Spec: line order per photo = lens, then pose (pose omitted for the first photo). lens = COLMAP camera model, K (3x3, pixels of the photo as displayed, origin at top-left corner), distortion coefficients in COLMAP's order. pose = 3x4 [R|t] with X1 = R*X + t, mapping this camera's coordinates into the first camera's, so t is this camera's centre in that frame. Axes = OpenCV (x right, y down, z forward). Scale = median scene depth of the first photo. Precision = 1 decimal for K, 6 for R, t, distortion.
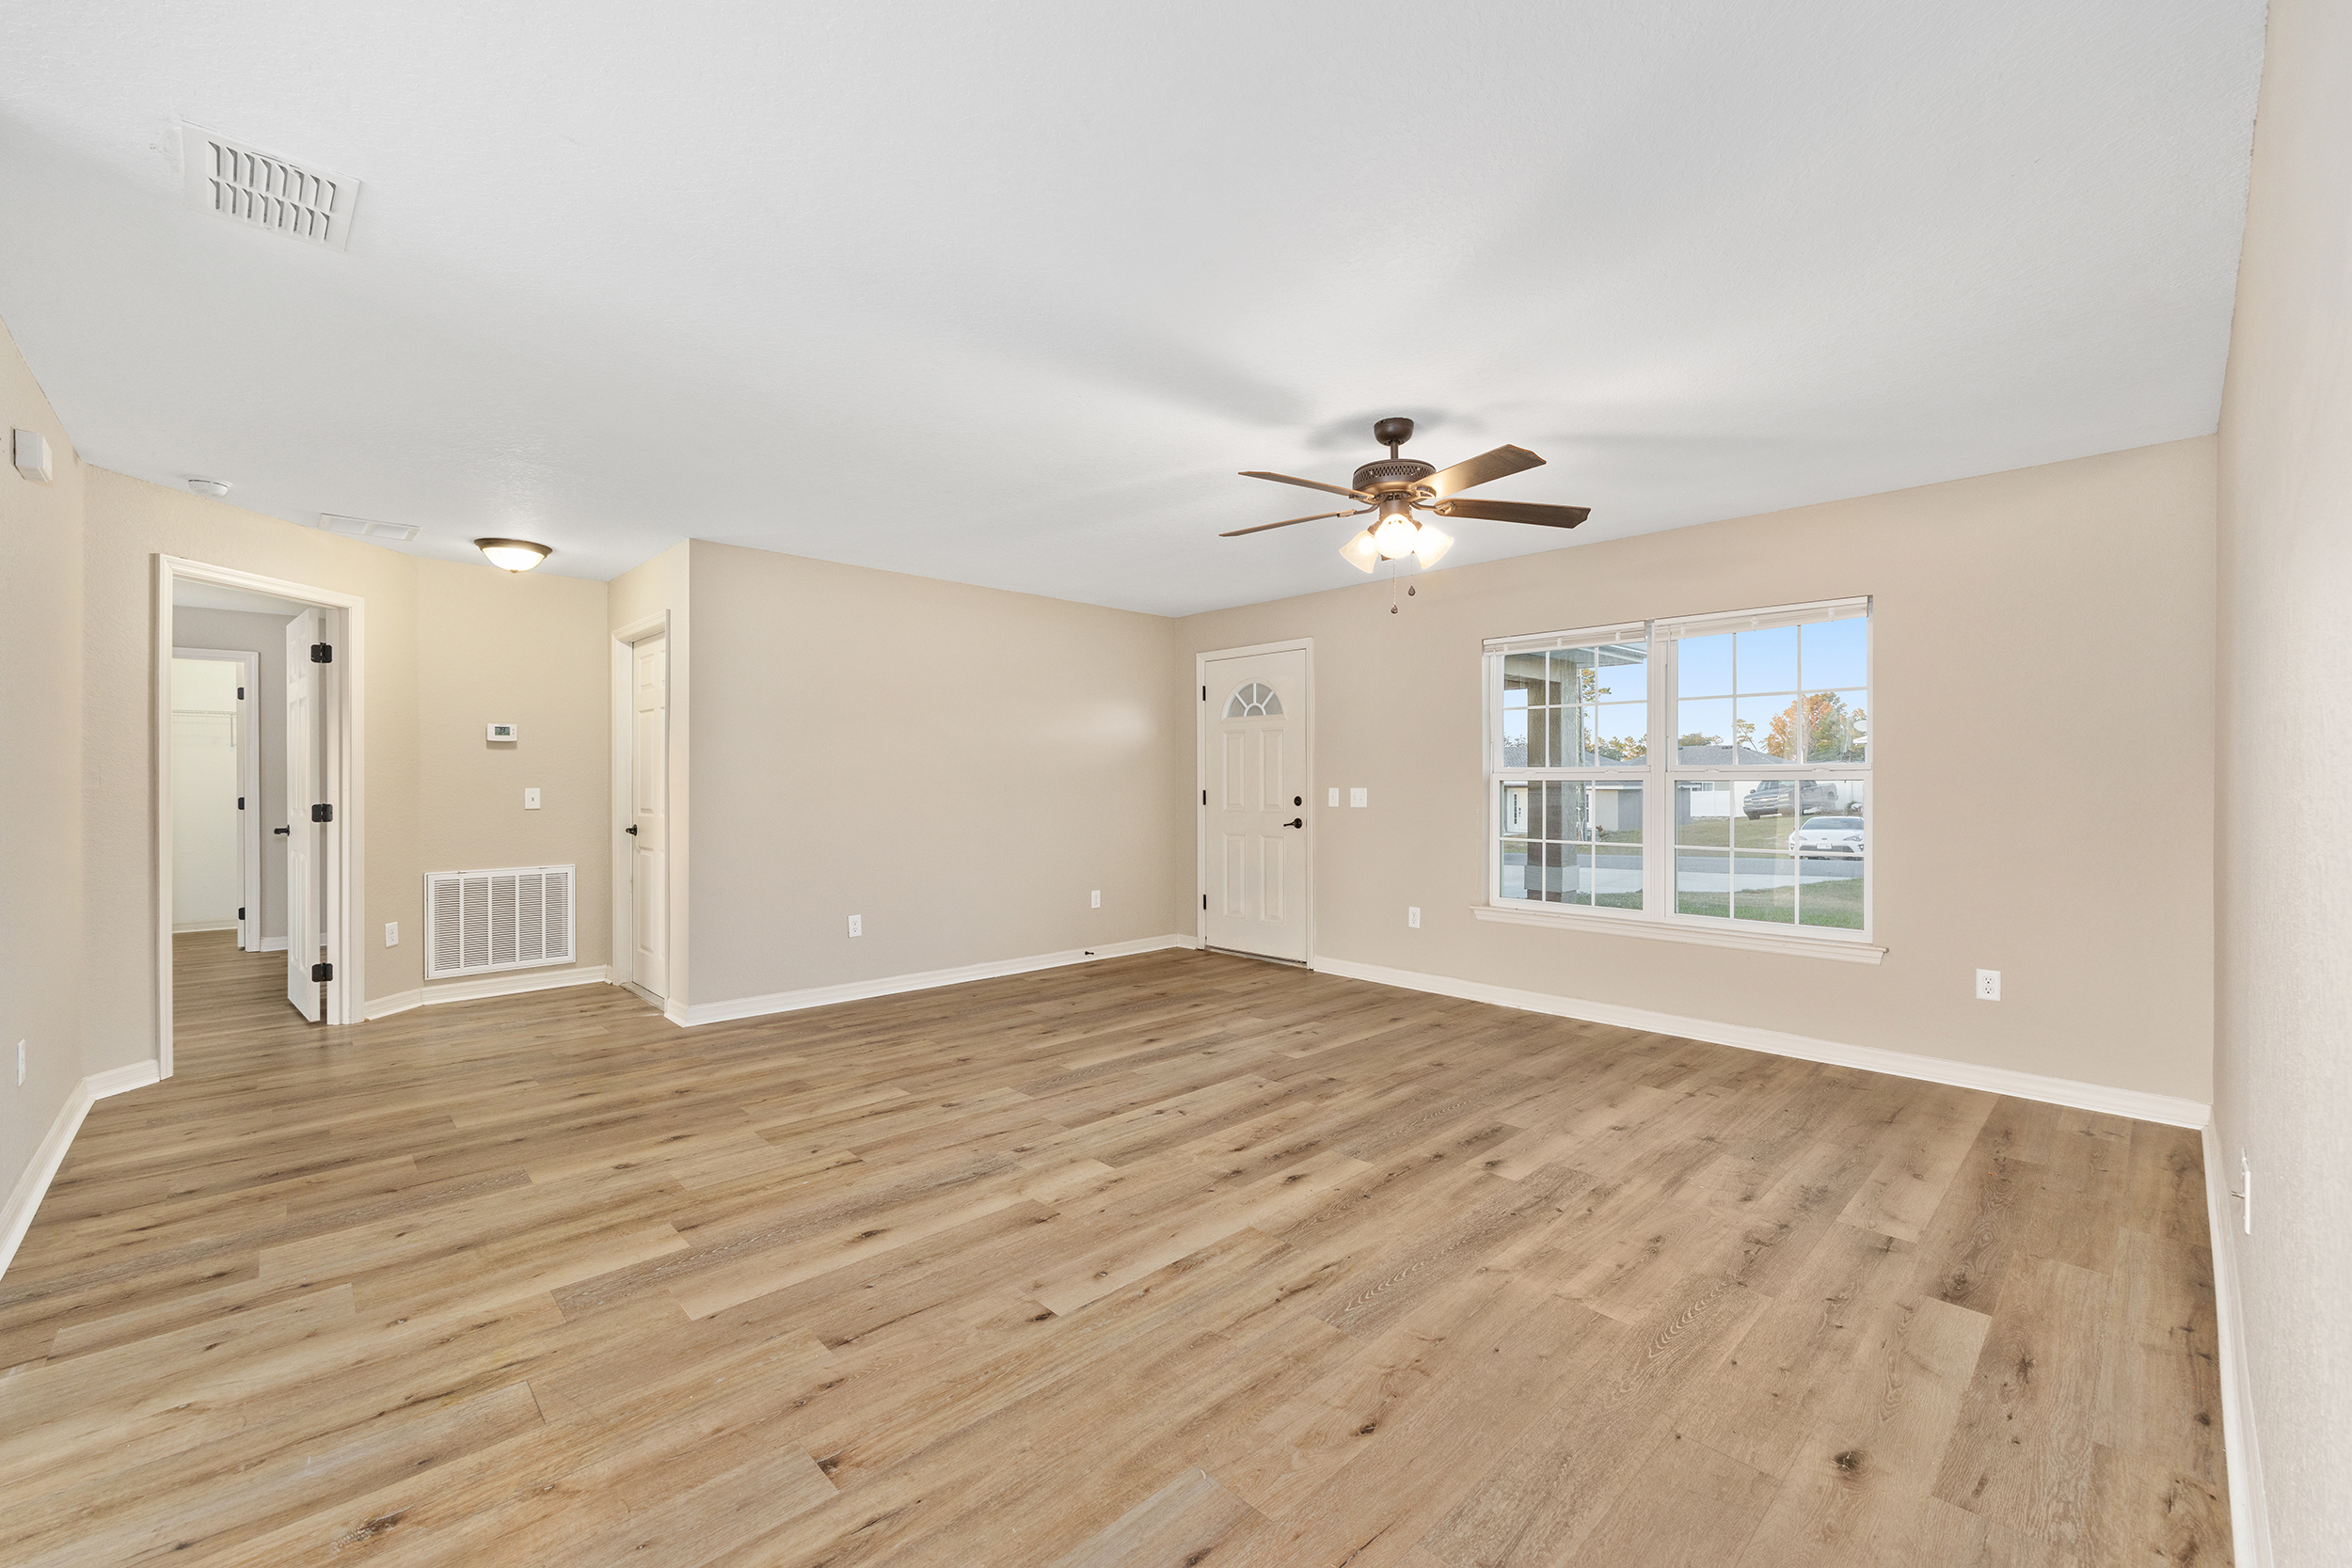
lens RADIAL K [[956.5, 0, 1181.1], [0, 956.5, 800.8], [0, 0, 1]] dist [-0.002322, 0.000108]
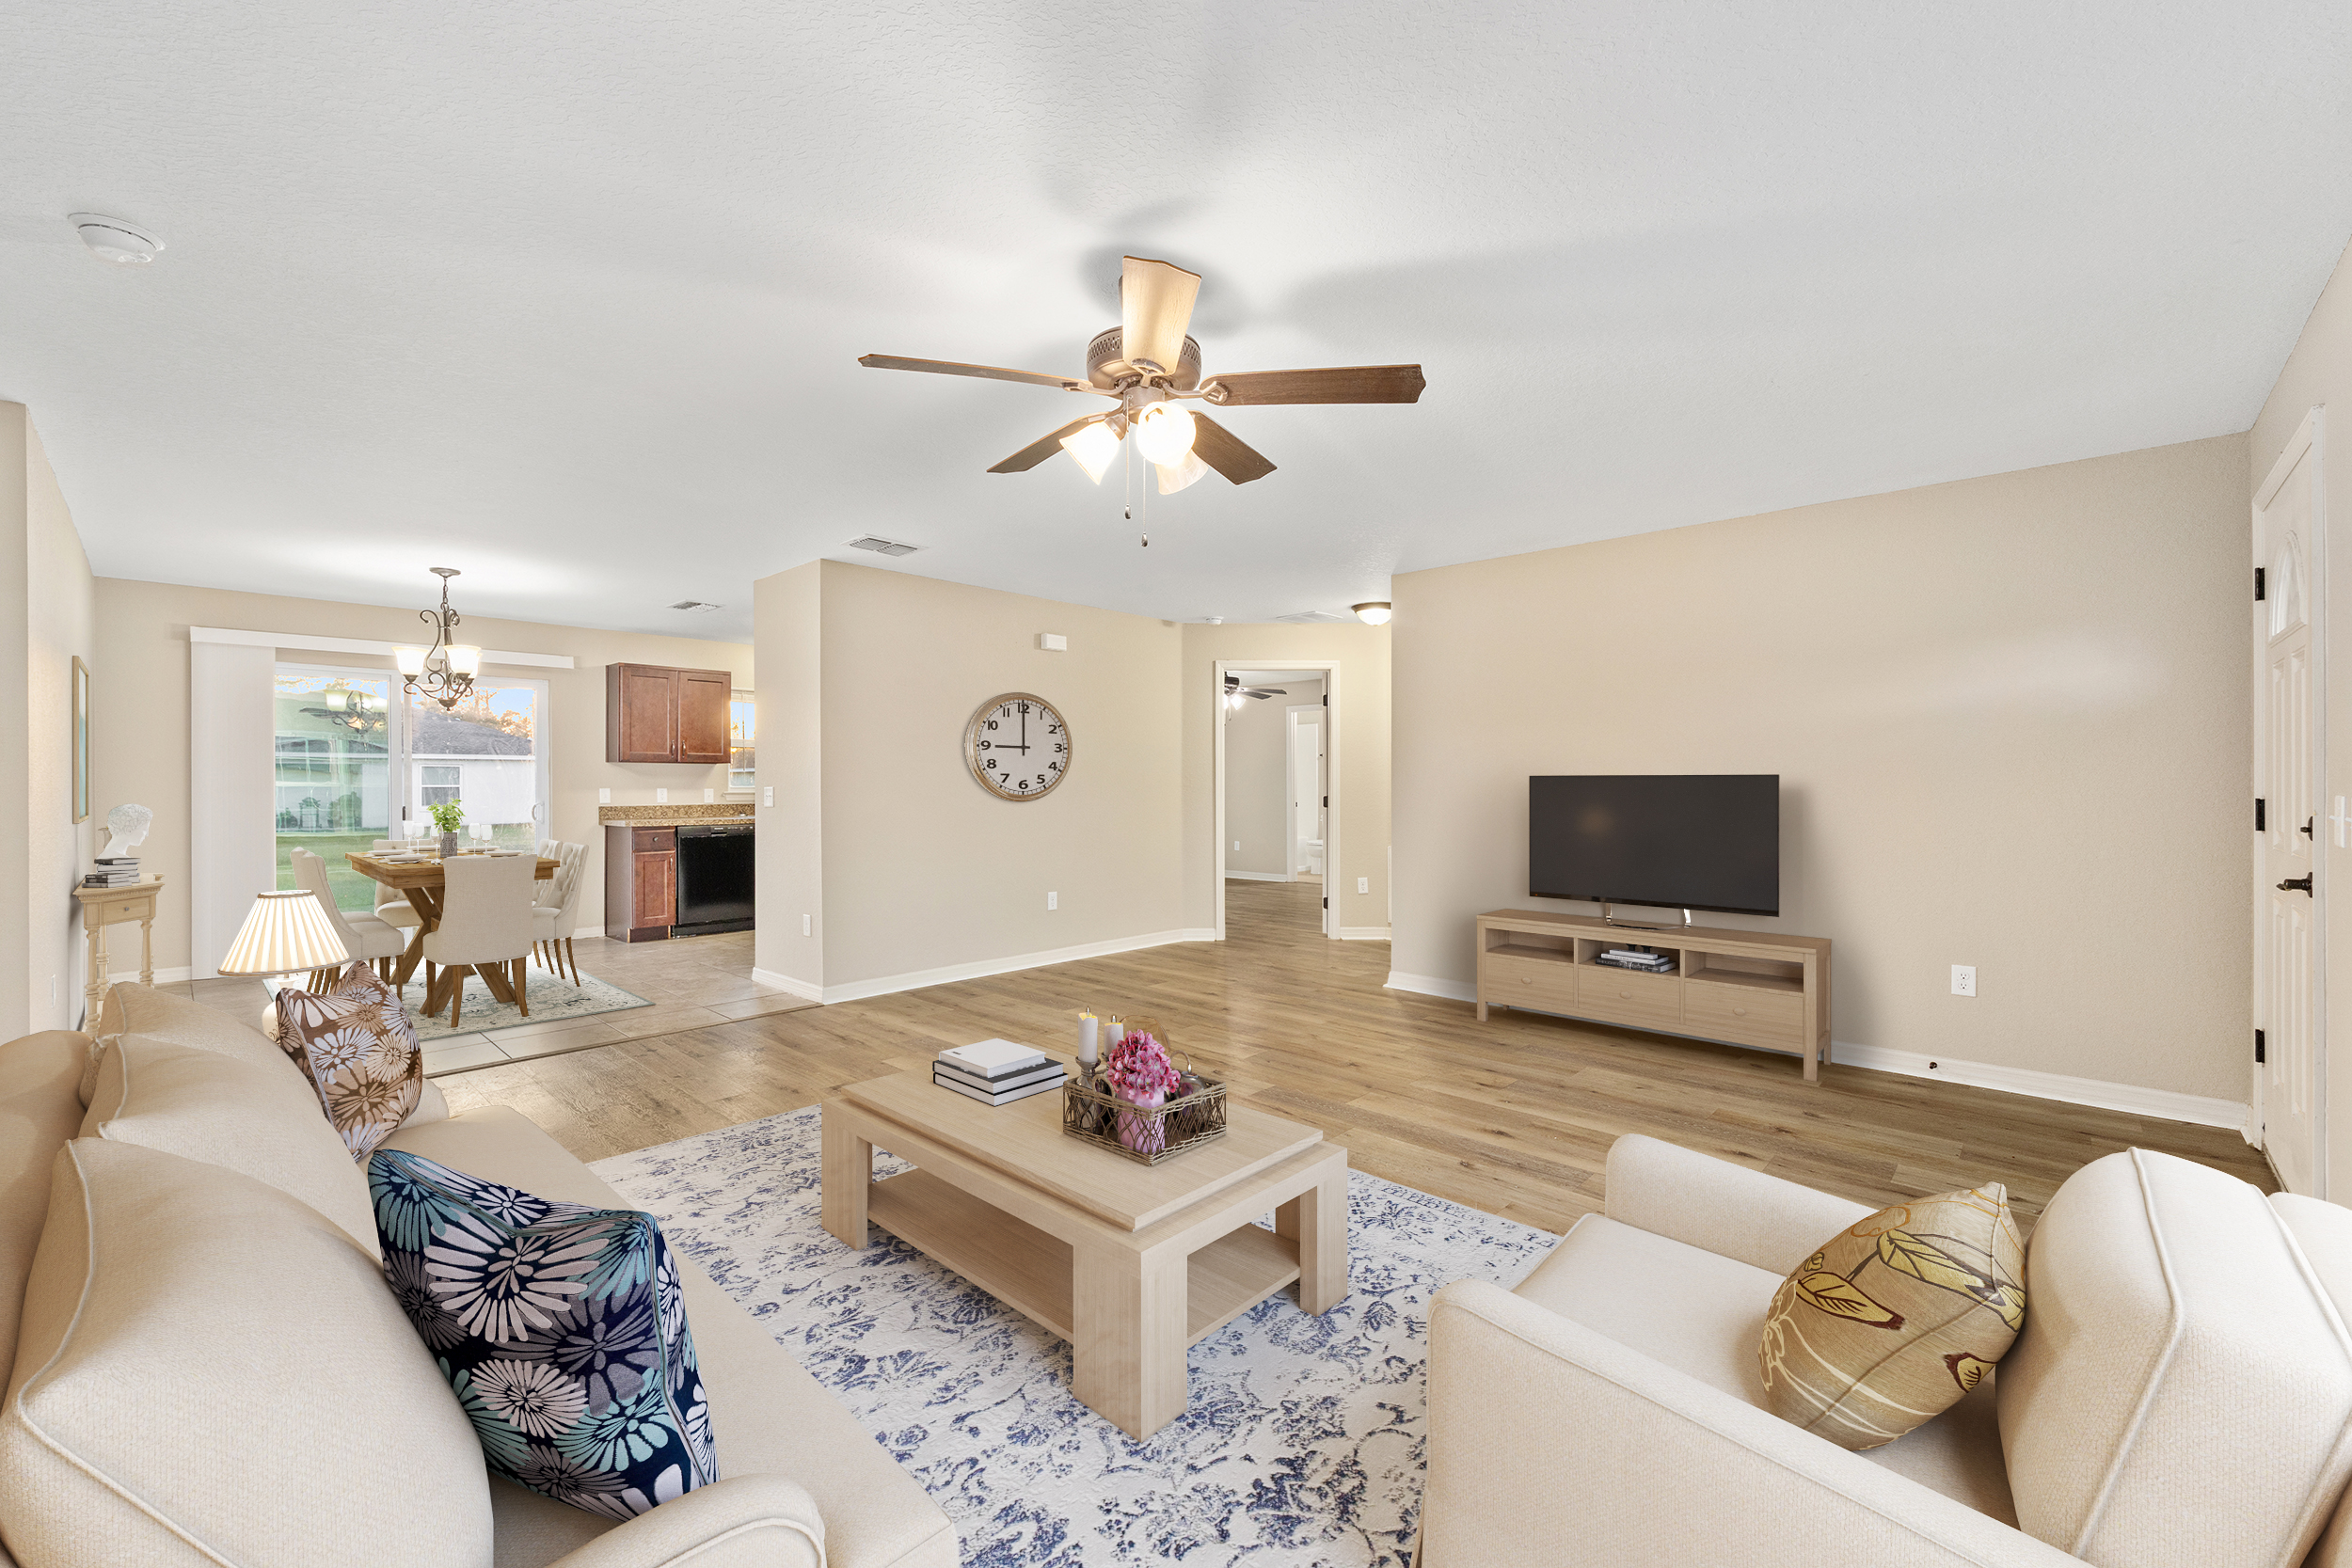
lens RADIAL K [[950.2, 0, 1182.6], [0, 950.2, 786.2], [0, 0, 1]] dist [0.000516, 0.000222]
pose [[0.052714, 0.003481, -0.998604, 0.723756], [-0.019872, 0.999800, 0.002436, -0.013229], [0.998412, 0.019716, 0.052773, 0.755736]]
